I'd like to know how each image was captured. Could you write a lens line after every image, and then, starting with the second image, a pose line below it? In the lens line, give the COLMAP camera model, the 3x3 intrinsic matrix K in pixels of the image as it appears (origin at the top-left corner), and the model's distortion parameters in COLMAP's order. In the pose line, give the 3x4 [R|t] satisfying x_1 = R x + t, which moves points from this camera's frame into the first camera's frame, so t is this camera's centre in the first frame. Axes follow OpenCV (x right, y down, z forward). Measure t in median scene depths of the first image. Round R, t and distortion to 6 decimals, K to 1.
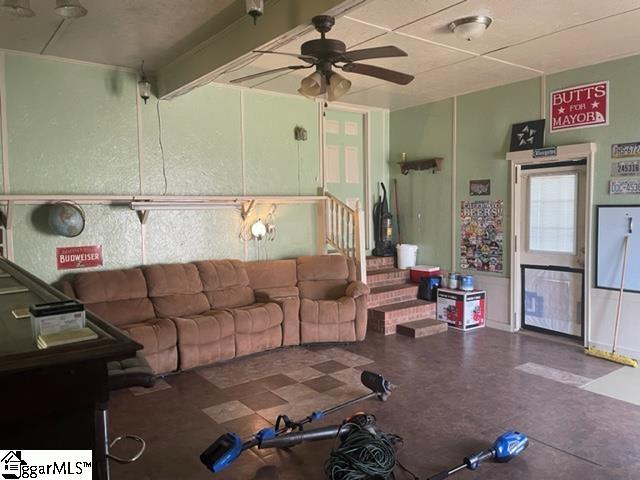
lens RADIAL K [[489.1, 0, 320.0], [0, 489.1, 240.0], [0, 0, 1]] dist [0.001843, 0.000902]
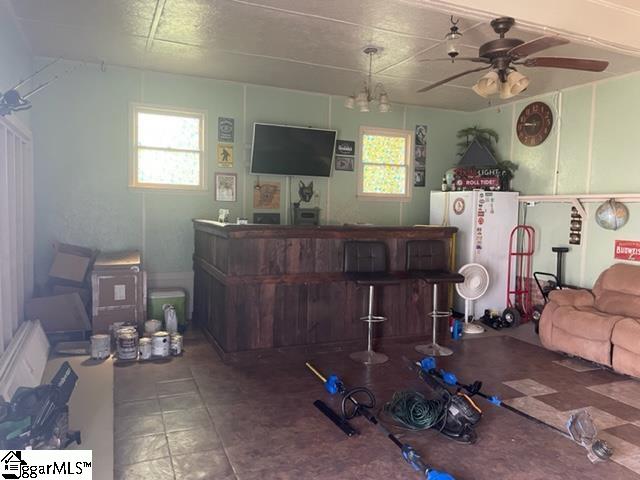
lens RADIAL K [[489.1, 0, 320.0], [0, 489.1, 240.0], [0, 0, 1]] dist [0.001843, 0.000902]
pose [[-0.252140, 0.076167, -0.964689, 0.829886], [-0.093783, 0.990282, 0.102700, -0.039902], [0.963136, 0.116366, -0.242546, 0.663219]]
